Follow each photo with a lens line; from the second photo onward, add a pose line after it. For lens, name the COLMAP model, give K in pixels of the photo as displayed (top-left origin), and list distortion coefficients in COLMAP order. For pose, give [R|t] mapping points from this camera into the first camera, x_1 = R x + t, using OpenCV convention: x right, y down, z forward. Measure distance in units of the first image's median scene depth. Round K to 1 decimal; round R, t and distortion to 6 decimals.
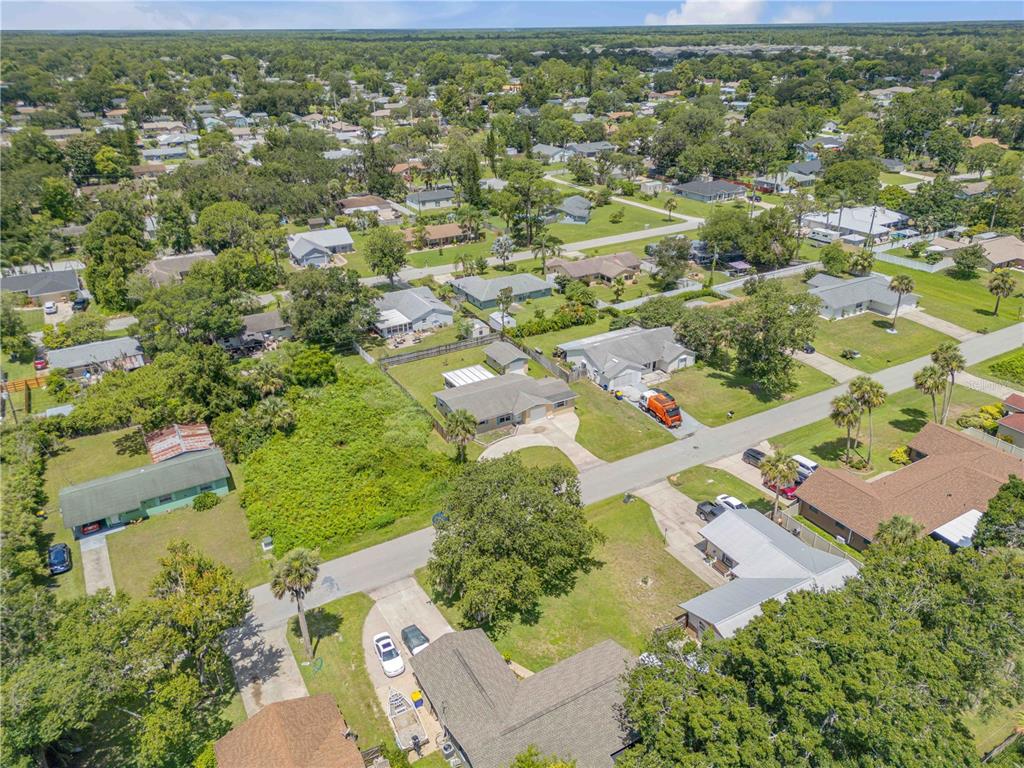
lens RADIAL K [[719.8, 0, 512.7], [0, 719.8, 384.7], [0, 0, 1]] dist [0.081158, -0.085384]
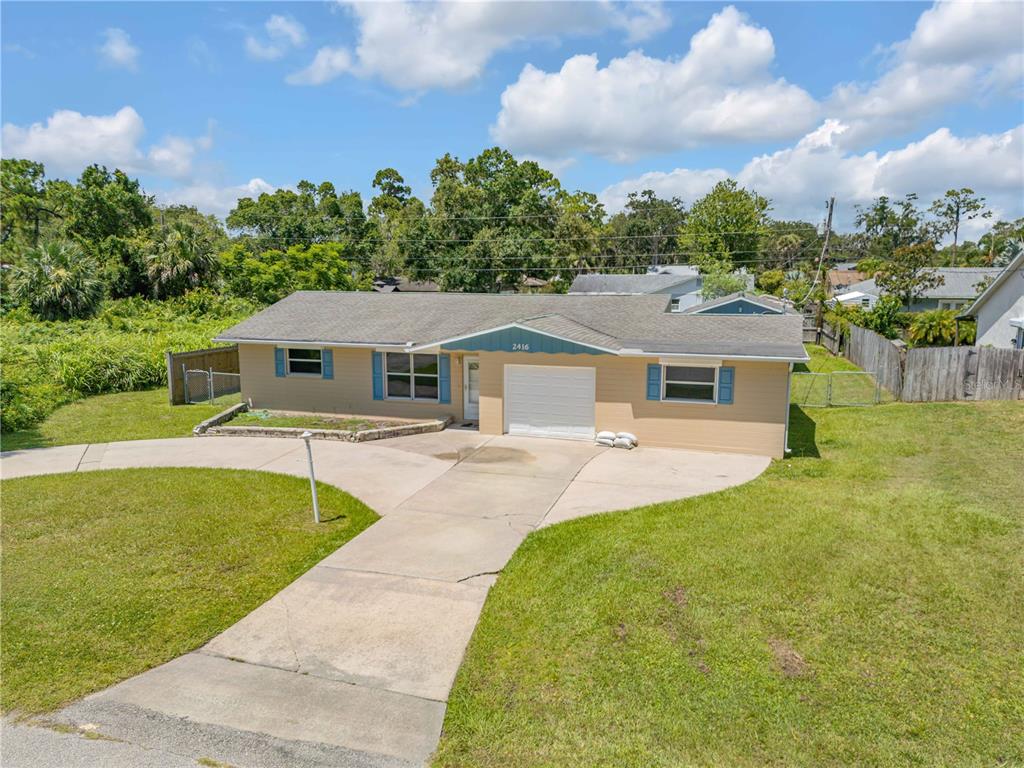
lens RADIAL K [[722.7, 0, 512.9], [0, 722.7, 385.6], [0, 0, 1]] dist [0.073610, -0.080508]
pose [[0.675494, 0.120983, -0.727373, 0.162684], [-0.331848, 0.930783, -0.153364, 0.067239], [0.658472, 0.344974, 0.668886, 0.810474]]
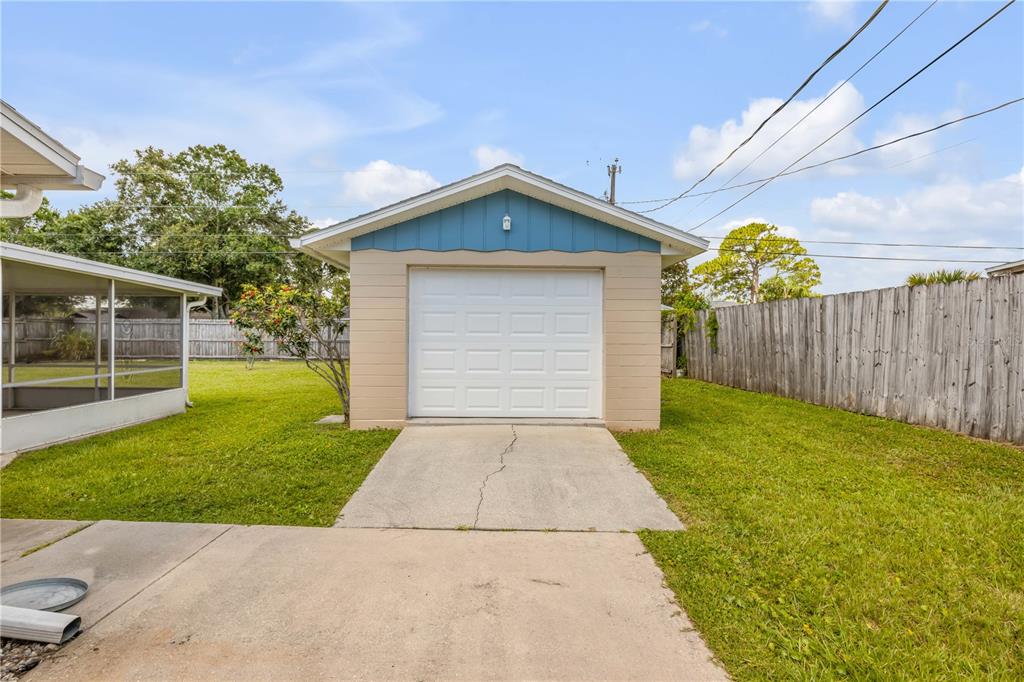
lens RADIAL K [[437.0, 0, 510.1], [0, 437.0, 335.4], [0, 0, 1]] dist [0.000311, -0.000275]
pose [[0.874236, 0.009412, -0.485411, 0.032013], [-0.226315, 0.892442, -0.390294, -0.004919], [0.429527, 0.451064, 0.782334, 1.024680]]
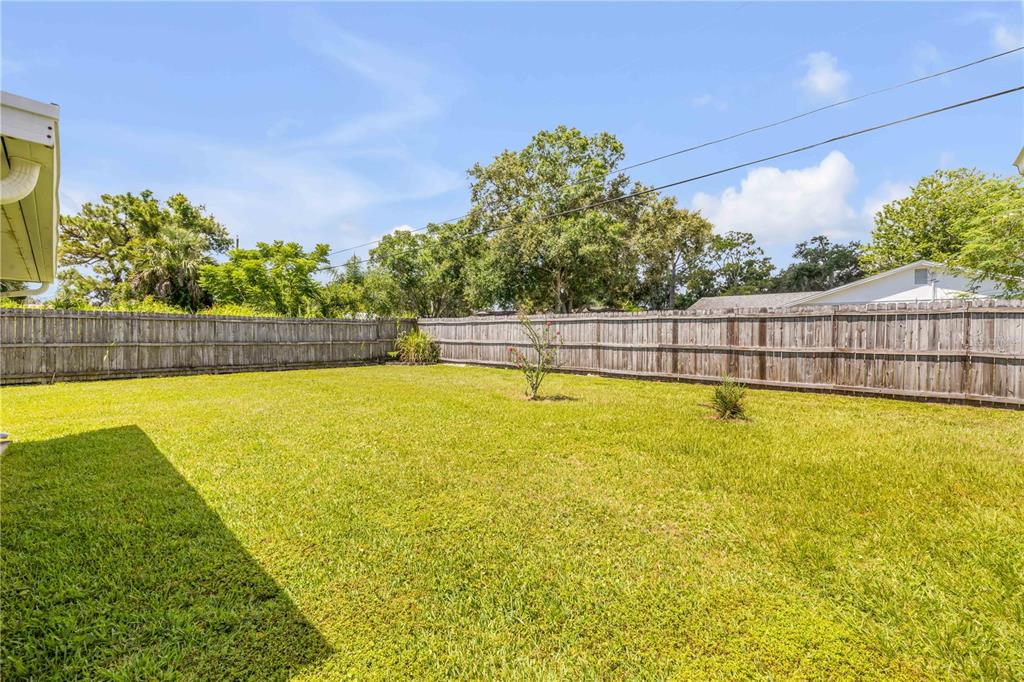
lens RADIAL K [[428.9, 0, 505.4], [0, 428.9, 336.4], [0, 0, 1]] dist [-0.002811, 0.000027]
pose [[0.269104, 0.012168, -0.963034, -0.030664], [-0.434308, 0.894015, -0.110064, -0.028566], [0.859628, 0.447872, 0.245868, 1.071466]]
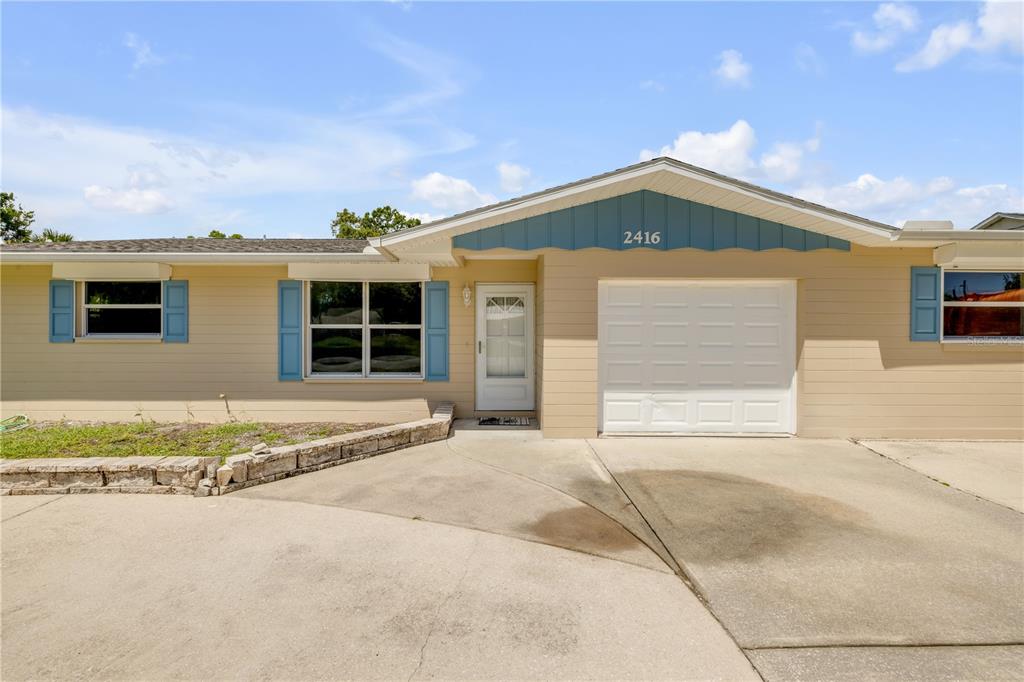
lens RADIAL K [[428.9, 0, 505.4], [0, 428.9, 336.4], [0, 0, 1]] dist [-0.002811, 0.000027]
pose [[0.866397, 0.010829, -0.499239, 0.038752], [-0.229175, 0.896880, -0.378265, 0.062067], [0.443661, 0.442141, 0.779536, 0.891413]]
